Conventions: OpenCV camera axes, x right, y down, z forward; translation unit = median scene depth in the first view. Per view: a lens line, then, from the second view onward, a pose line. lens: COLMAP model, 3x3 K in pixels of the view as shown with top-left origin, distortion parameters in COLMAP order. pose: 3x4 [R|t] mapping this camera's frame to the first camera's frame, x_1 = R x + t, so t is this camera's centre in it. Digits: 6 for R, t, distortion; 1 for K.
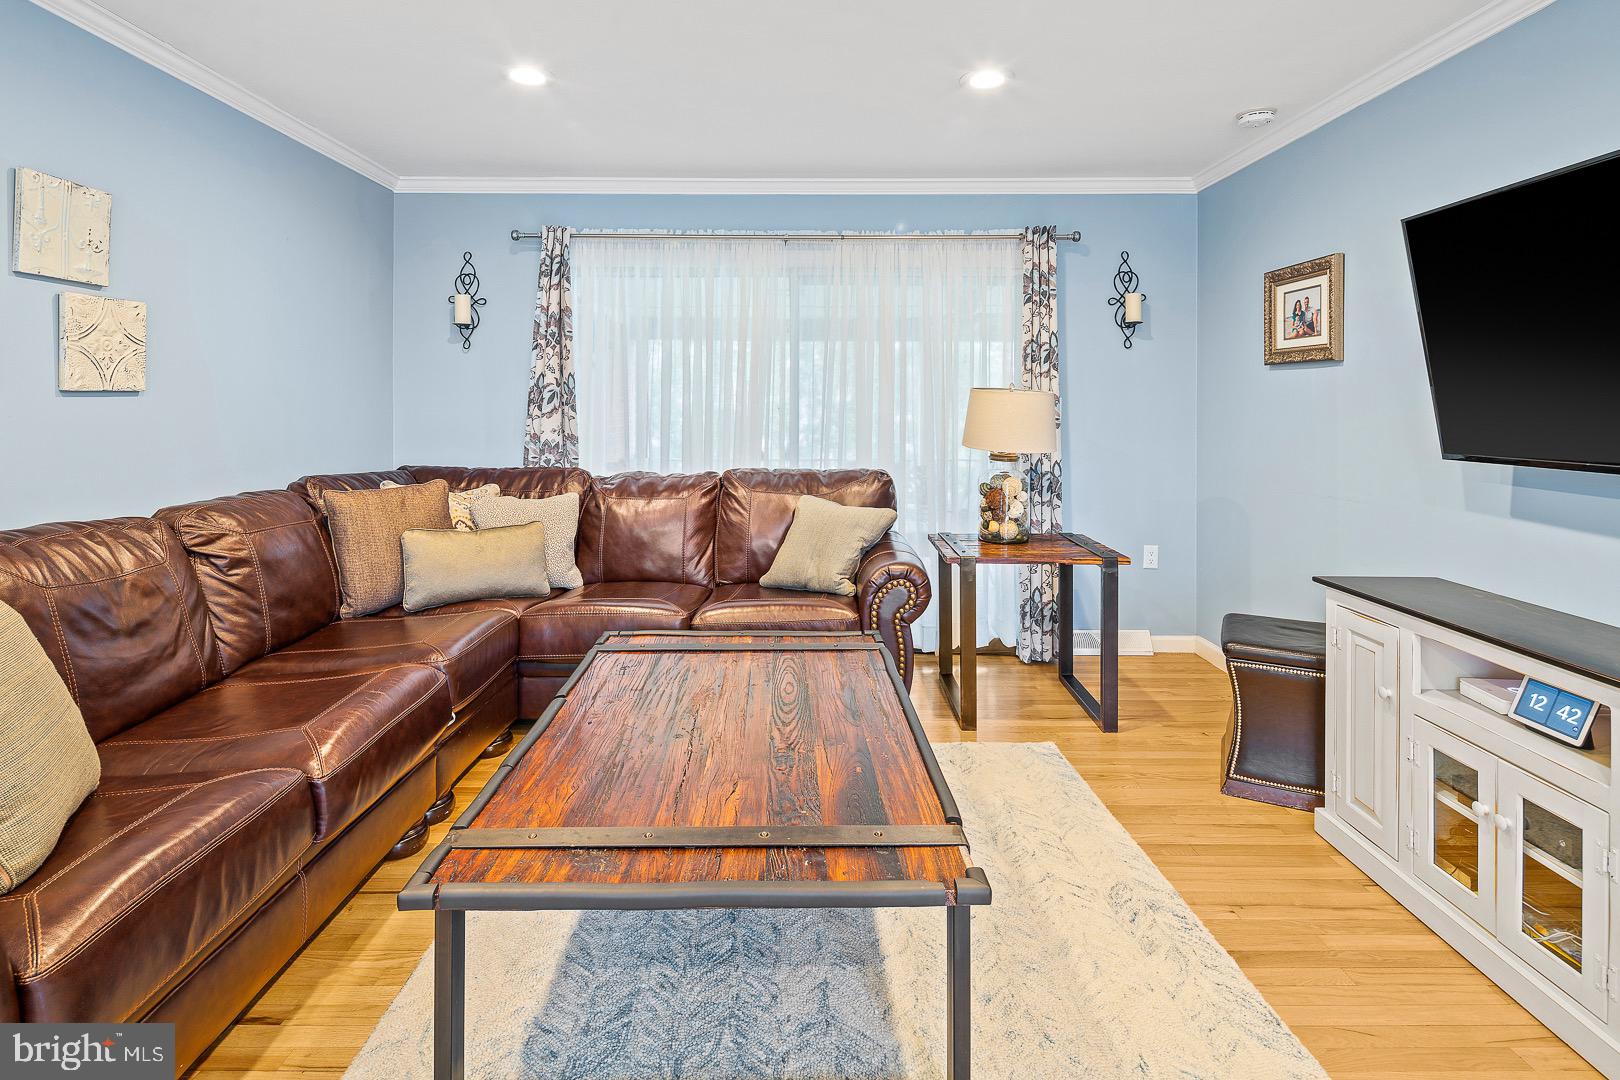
lens RADIAL K [[794.0, 0, 811.8], [0, 794.0, 408.8], [0, 0, 1]] dist [-0.000766, -0.001917]
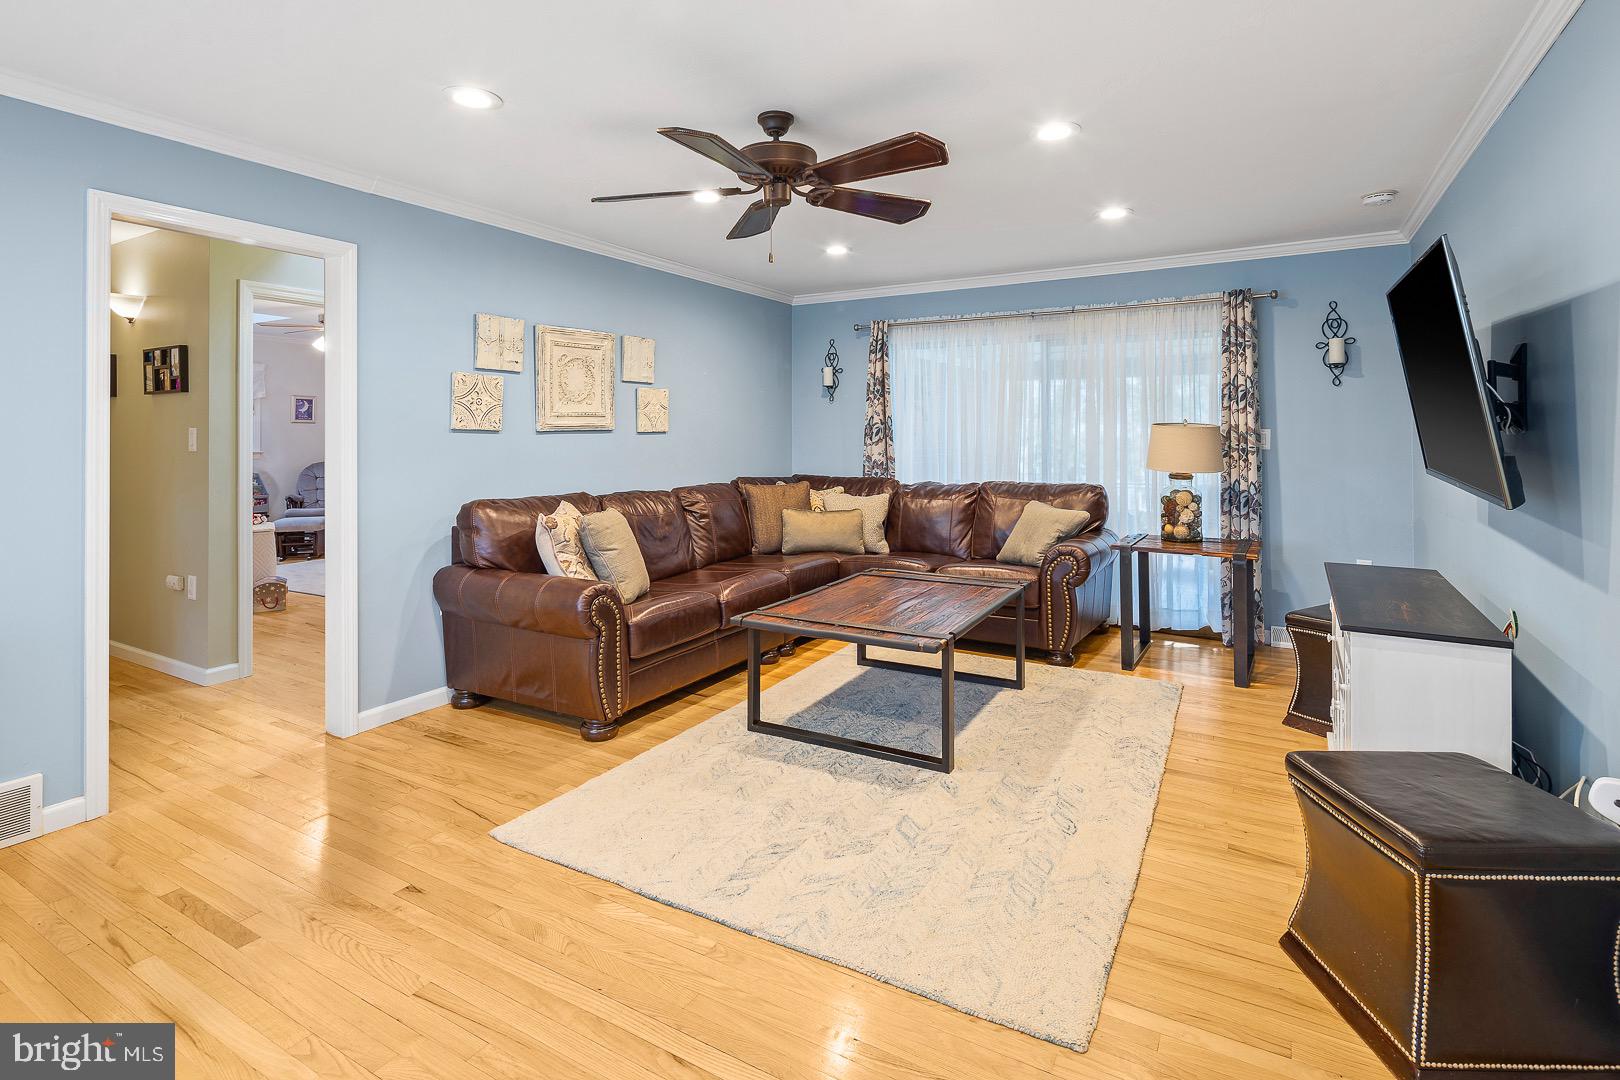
lens RADIAL K [[773.0, 0, 829.4], [0, 773.0, 433.4], [0, 0, 1]] dist [-0.001180, -0.000472]
pose [[0.870829, -0.005398, -0.491556, 0.347702], [0.002720, 0.999977, -0.006163, -0.002842], [0.491578, 0.004029, 0.870824, -0.370382]]
